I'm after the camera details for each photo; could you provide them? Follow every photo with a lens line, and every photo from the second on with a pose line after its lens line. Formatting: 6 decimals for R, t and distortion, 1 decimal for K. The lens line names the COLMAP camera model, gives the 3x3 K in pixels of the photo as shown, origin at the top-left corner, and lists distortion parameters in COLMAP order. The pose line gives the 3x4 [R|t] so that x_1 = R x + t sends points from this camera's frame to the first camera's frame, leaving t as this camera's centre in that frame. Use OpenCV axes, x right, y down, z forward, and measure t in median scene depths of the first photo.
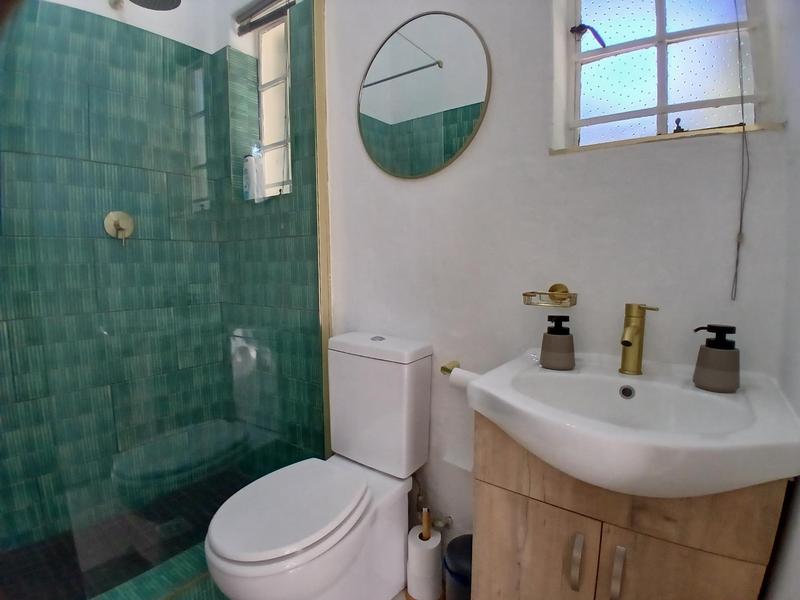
lens RADIAL K [[400.4, 0, 402.5], [0, 400.4, 301.9], [0, 0, 1]] dist [0.003677, -0.045431]
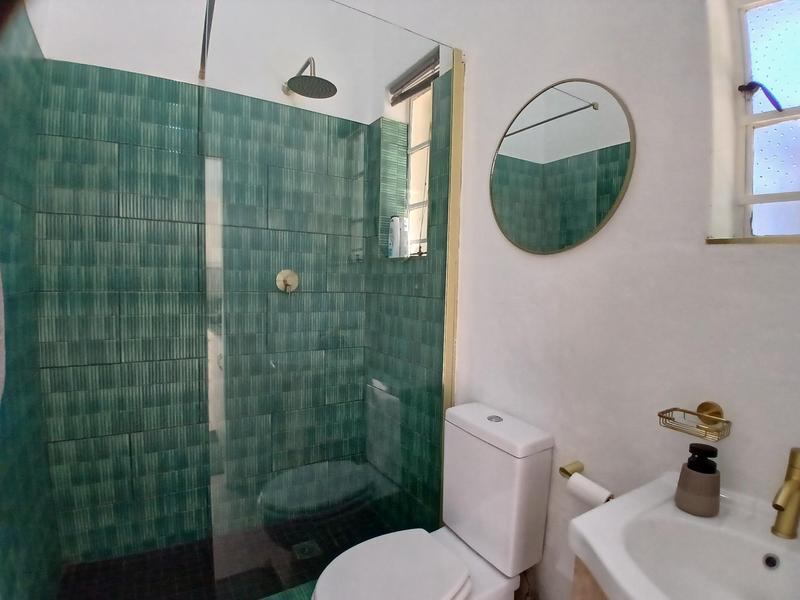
lens RADIAL K [[400.4, 0, 402.5], [0, 400.4, 301.9], [0, 0, 1]] dist [0.003677, -0.045431]
pose [[0.924250, 0.049767, -0.378529, 0.066127], [-0.064457, 0.997576, -0.026228, -0.118225], [0.376306, 0.048640, 0.925218, 0.012045]]
